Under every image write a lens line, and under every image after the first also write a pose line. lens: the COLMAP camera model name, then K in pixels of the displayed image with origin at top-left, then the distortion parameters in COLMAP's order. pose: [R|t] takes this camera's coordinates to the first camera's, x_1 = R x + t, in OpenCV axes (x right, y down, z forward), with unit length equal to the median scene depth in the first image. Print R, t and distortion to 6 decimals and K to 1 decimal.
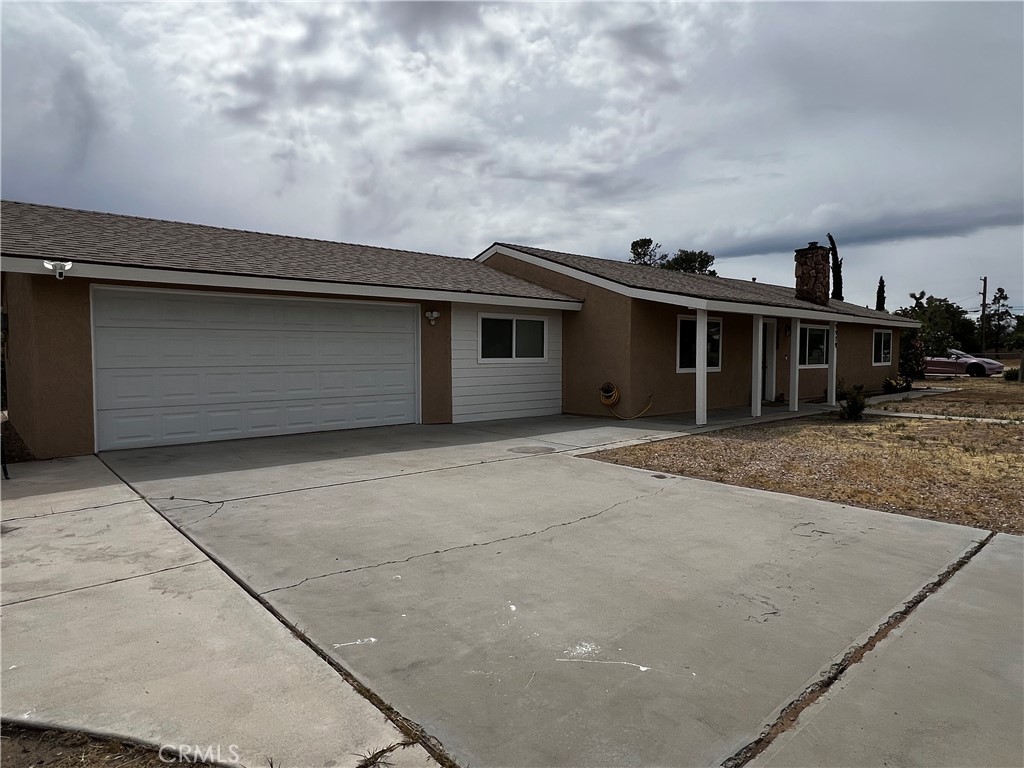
lens RADIAL K [[607.5, 0, 512.0], [0, 607.5, 384.0], [0, 0, 1]] dist [0.000407, 0.000149]
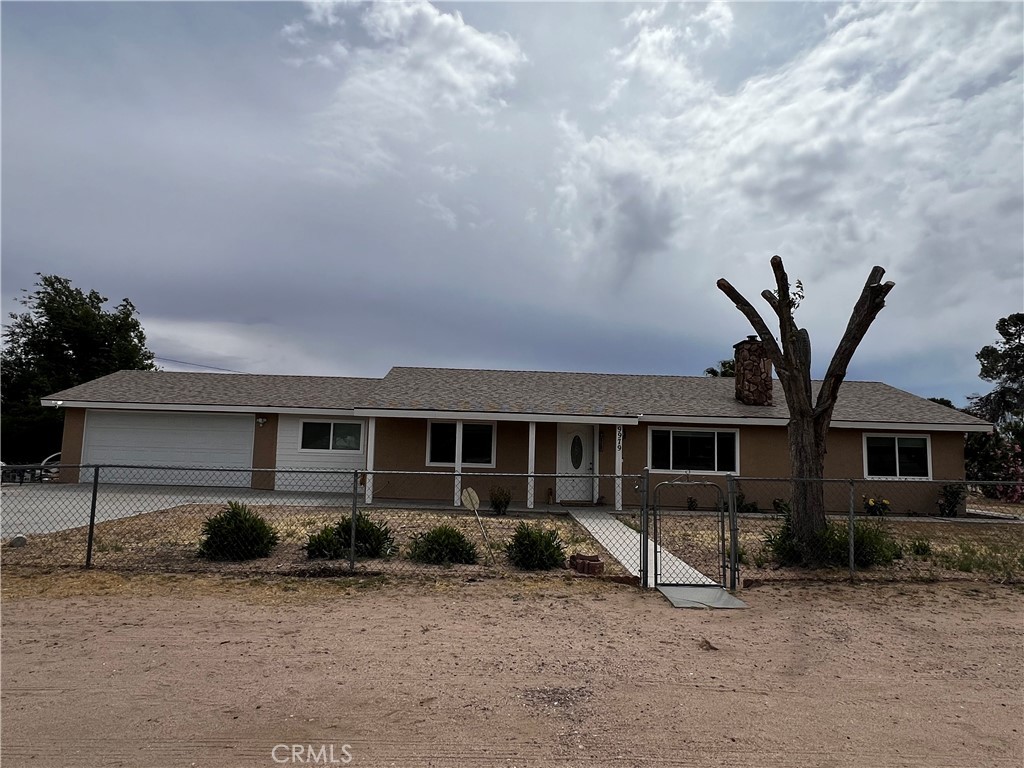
lens RADIAL K [[607.8, 0, 510.6], [0, 607.8, 383.8], [0, 0, 1]] dist [0.000213, 0.000261]
pose [[0.756848, -0.048052, -0.651822, 1.311307], [-0.062144, 0.987485, -0.144954, -0.014810], [0.650630, 0.150215, 0.744390, 0.177802]]
